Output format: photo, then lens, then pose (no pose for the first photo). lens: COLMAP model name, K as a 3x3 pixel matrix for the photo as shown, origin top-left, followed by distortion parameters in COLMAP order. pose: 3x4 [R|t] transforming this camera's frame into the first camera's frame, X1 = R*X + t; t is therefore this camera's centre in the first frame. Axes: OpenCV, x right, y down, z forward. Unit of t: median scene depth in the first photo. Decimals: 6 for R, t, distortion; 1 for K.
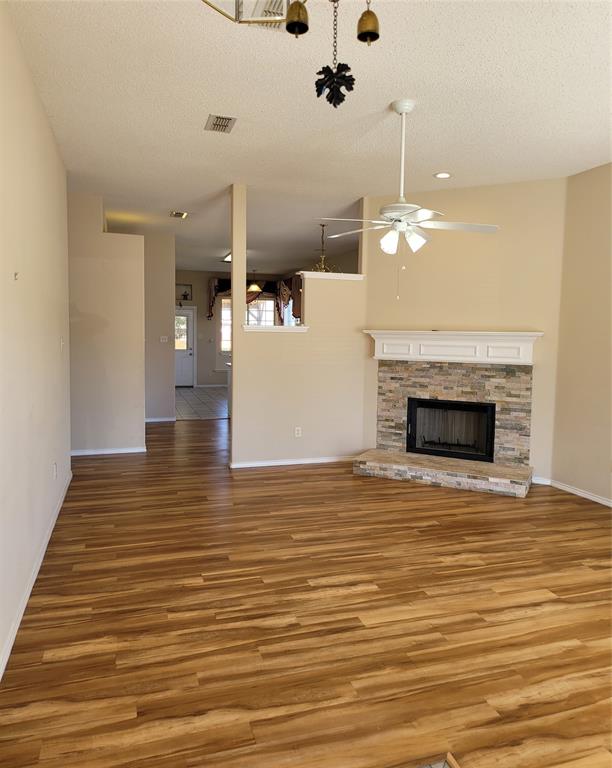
lens RADIAL K [[571.2, 0, 309.9], [0, 571.2, 377.0], [0, 0, 1]] dist [0.064967, -0.078153]
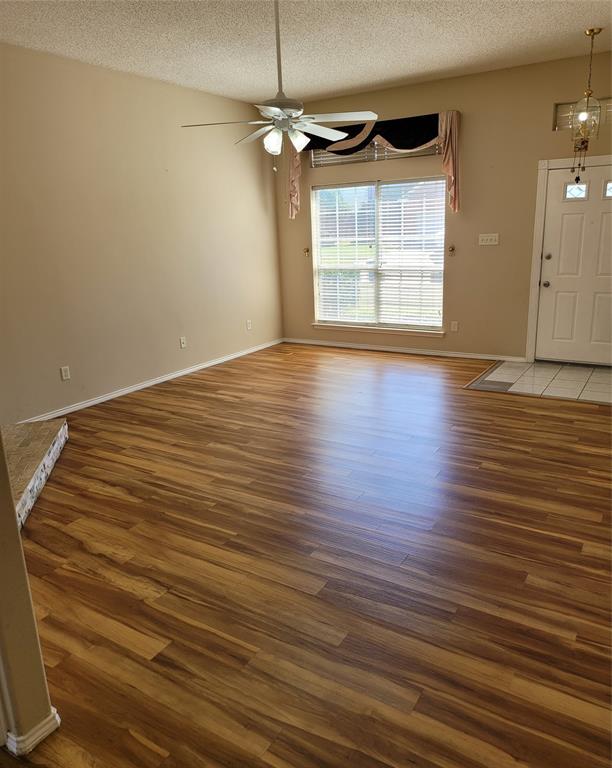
lens RADIAL K [[571.2, 0, 309.9], [0, 571.2, 377.0], [0, 0, 1]] dist [0.064967, -0.078153]
pose [[-0.647431, -0.185712, 0.739151, -0.661100], [0.088425, 0.945002, 0.314885, -0.160040], [-0.756977, 0.269226, -0.595402, 1.626132]]
